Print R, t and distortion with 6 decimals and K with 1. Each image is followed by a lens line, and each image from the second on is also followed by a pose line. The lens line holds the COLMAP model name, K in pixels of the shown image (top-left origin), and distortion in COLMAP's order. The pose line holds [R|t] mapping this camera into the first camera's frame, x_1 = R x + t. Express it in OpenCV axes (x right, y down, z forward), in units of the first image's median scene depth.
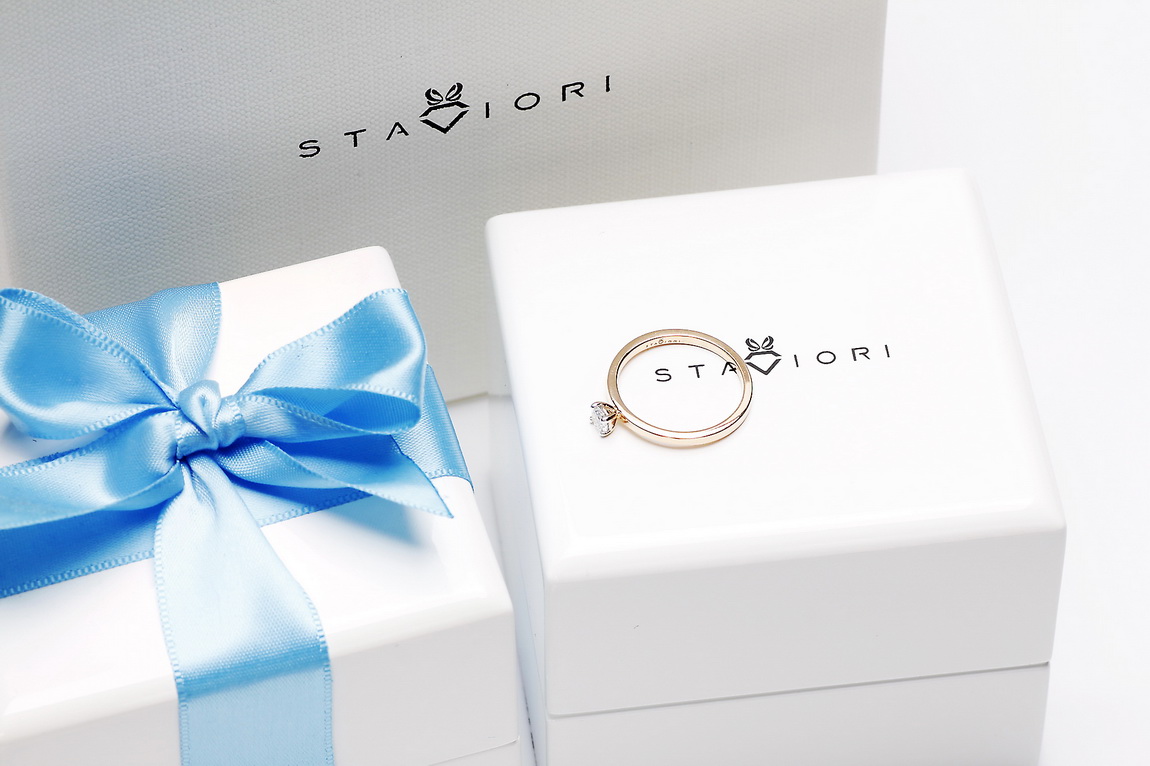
lens RADIAL K [[5021.2, 0, 575.0], [0, 5021.2, 383.0], [0, 0, 1]] dist [-0.105919, 11.126884]
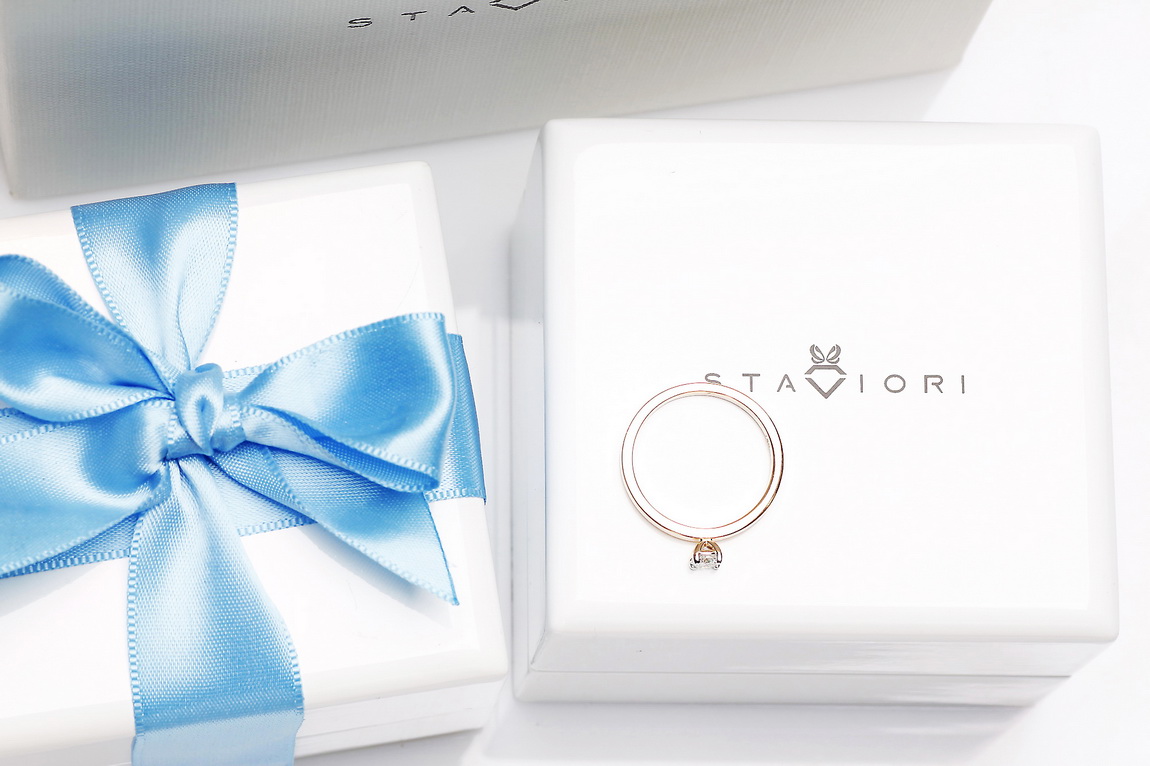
lens RADIAL K [[5021.2, 0, 575.0], [0, 5021.2, 383.0], [0, 0, 1]] dist [-0.105919, 11.126884]
pose [[0.988001, 0.145266, 0.052461, -0.055892], [-0.153505, 0.886118, 0.437300, -0.403538], [0.017038, -0.440106, 0.897784, 0.195002]]
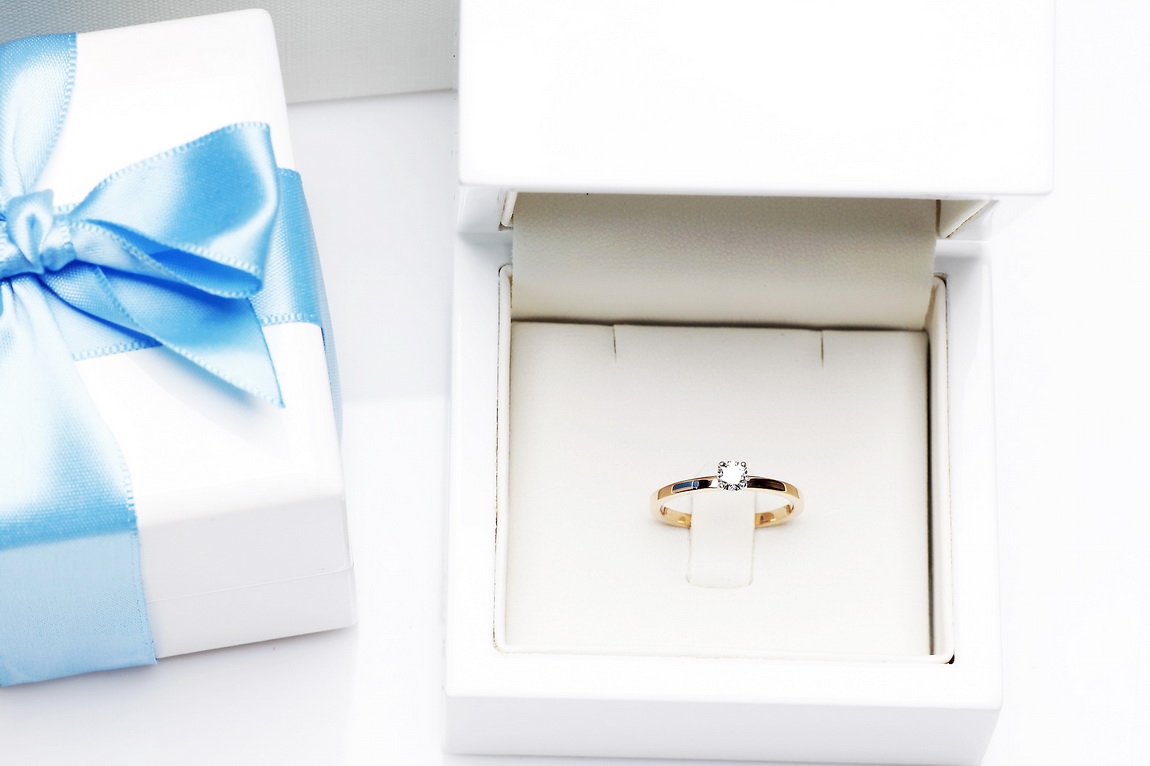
lens RADIAL K [[5021.2, 0, 575.0], [0, 5021.2, 383.0], [0, 0, 1]] dist [-0.105919, 11.126884]
pose [[0.991611, 0.128685, -0.012184, 0.037853], [-0.118528, 0.942836, 0.311466, -0.262716], [0.051568, -0.307409, 0.950179, 0.134813]]
